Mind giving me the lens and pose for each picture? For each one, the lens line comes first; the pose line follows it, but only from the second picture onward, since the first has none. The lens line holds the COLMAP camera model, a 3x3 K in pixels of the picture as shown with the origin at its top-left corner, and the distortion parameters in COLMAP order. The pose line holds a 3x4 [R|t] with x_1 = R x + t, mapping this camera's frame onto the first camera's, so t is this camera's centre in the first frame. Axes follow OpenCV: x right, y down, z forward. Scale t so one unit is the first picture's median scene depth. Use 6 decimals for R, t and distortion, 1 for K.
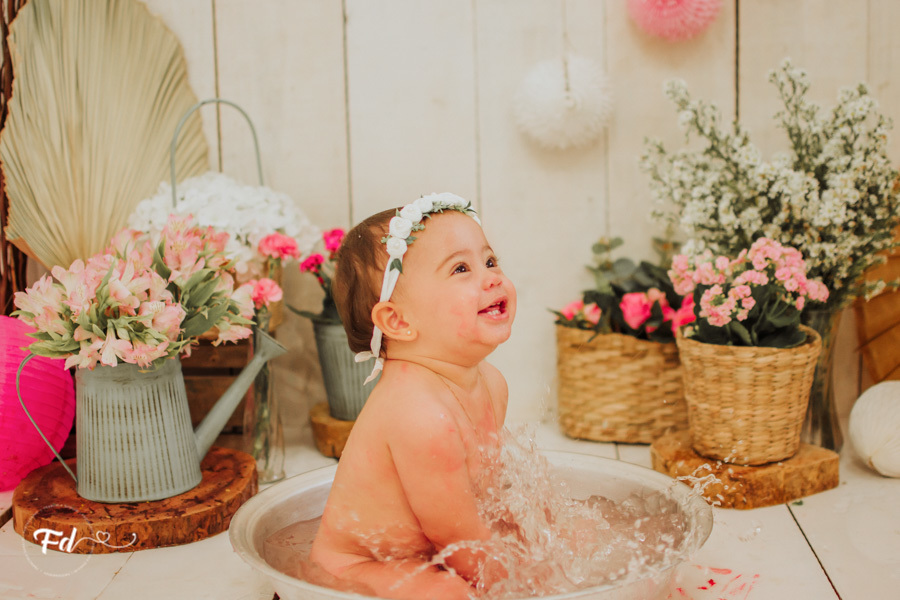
lens RADIAL K [[1387.8, 0, 472.8], [0, 1387.8, 314.1], [0, 0, 1]] dist [-0.173165, 0.000000]
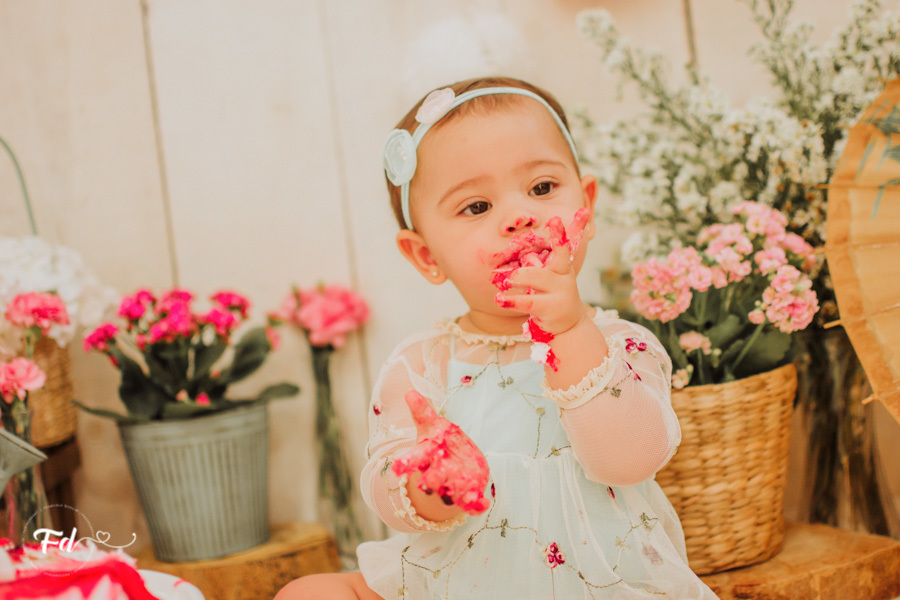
lens RADIAL K [[1387.8, 0, 486.6], [0, 1387.8, 326.4], [0, 0, 1]] dist [-0.173165, 0.000000]
pose [[0.995743, -0.092169, 0.000390, 0.081787], [0.091700, 0.990224, -0.105107, 0.050743], [0.009301, 0.104695, 0.994461, 0.346248]]
